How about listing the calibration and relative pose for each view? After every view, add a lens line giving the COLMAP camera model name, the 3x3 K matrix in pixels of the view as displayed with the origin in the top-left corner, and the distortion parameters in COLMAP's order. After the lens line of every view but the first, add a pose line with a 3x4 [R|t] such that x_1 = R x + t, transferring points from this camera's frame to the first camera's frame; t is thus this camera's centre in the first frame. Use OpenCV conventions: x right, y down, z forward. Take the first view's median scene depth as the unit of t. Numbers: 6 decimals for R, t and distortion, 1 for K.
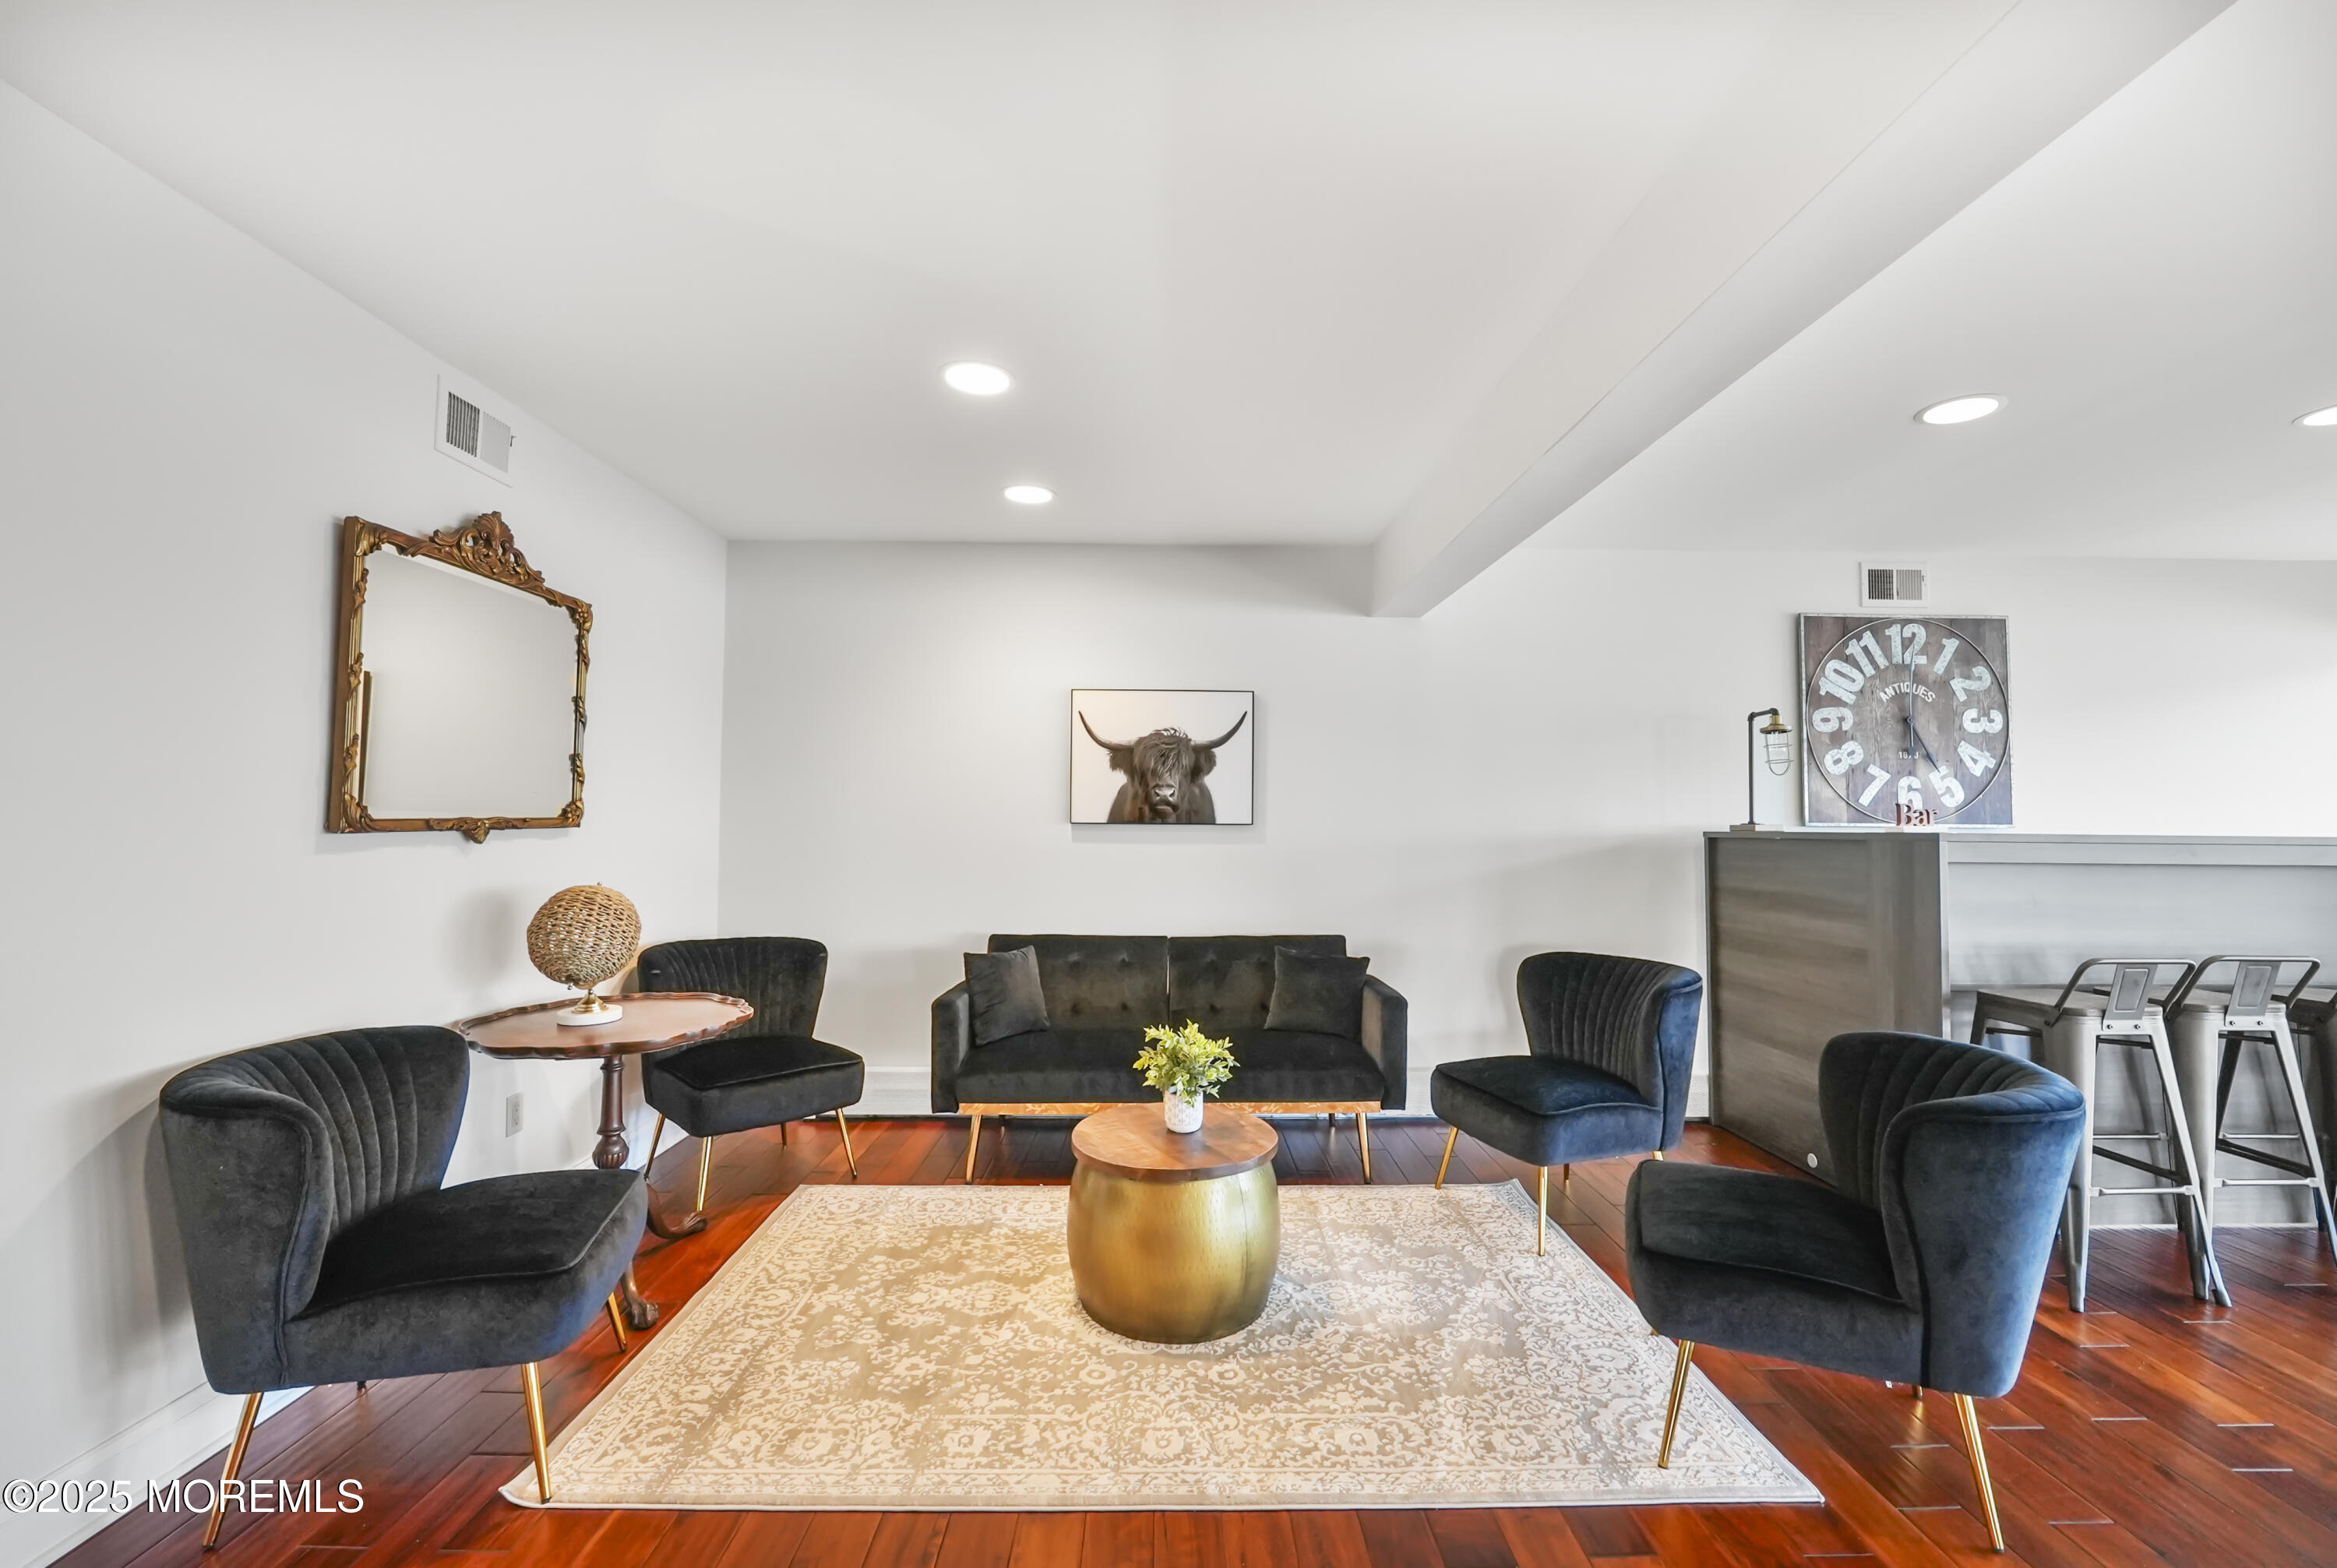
lens RADIAL K [[973.5, 0, 1168.2], [0, 973.5, 788.6], [0, 0, 1]] dist [-0.017224, -0.000345]
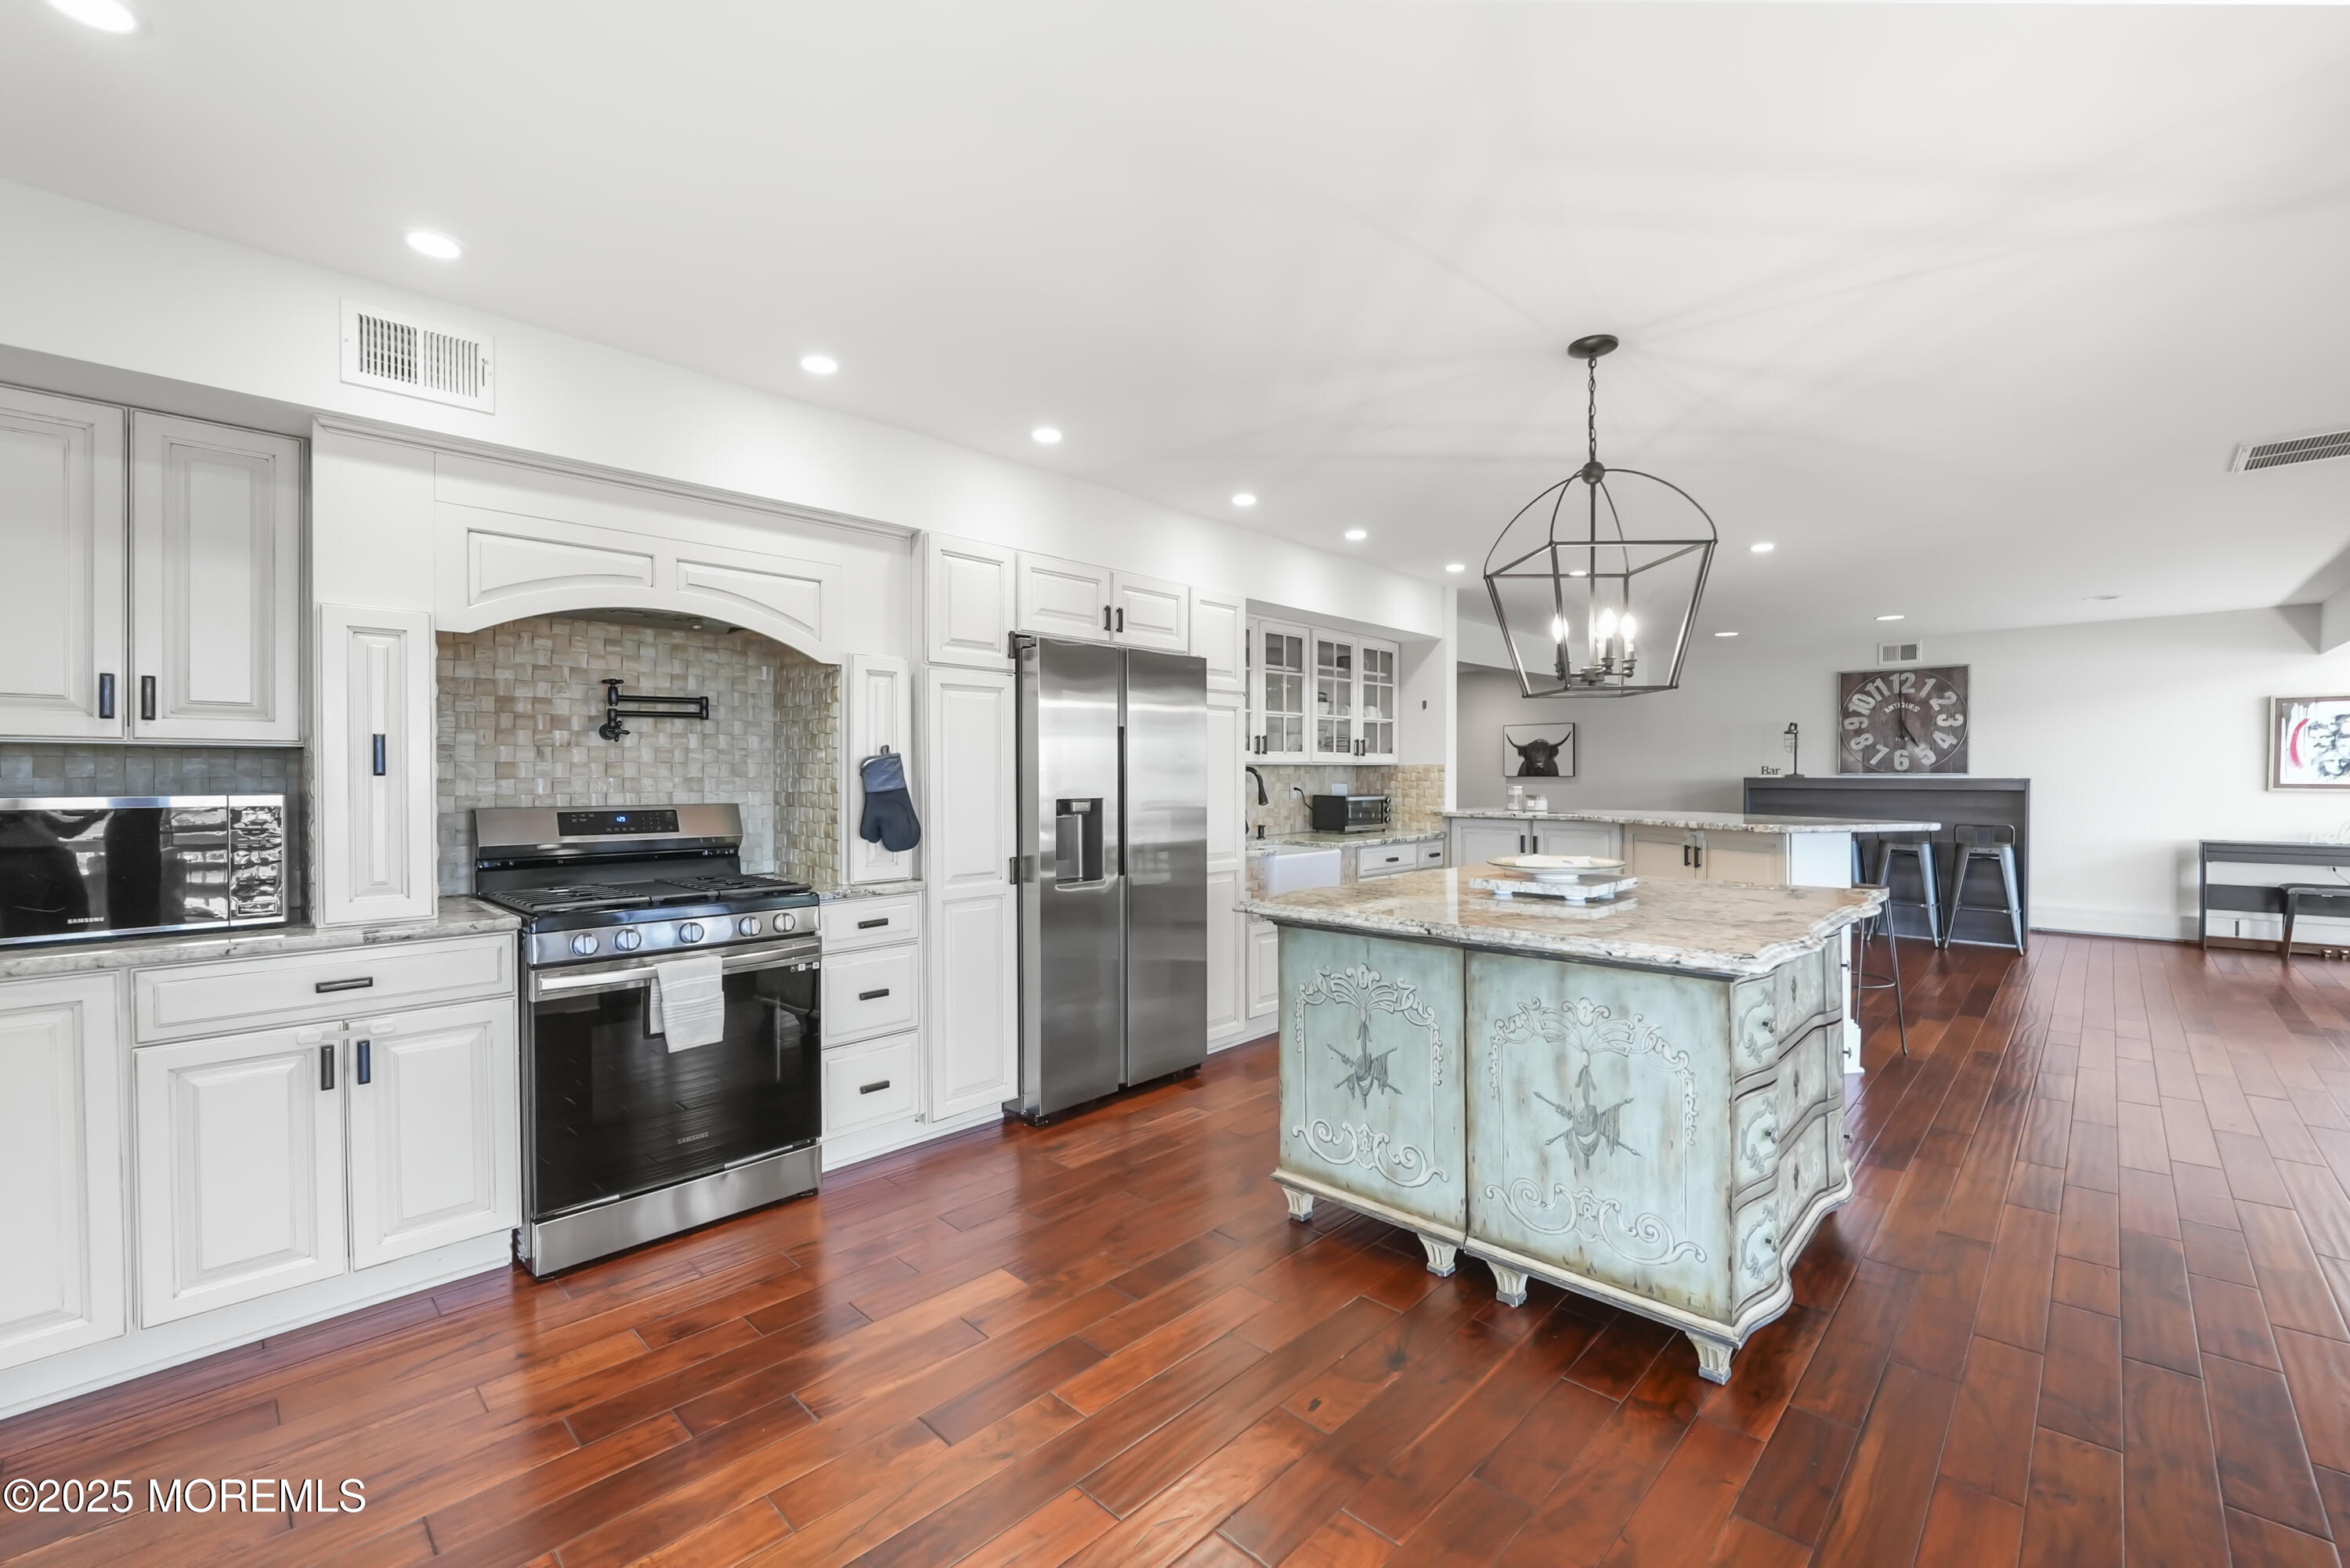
lens RADIAL K [[978.9, 0, 1172.9], [0, 978.9, 784.9], [0, 0, 1]] dist [-0.017224, -0.000345]
pose [[0.717435, -0.002793, -0.696620, 1.084524], [0.025947, 0.999405, 0.022715, -0.024460], [0.696142, -0.034371, 0.717080, -1.504390]]
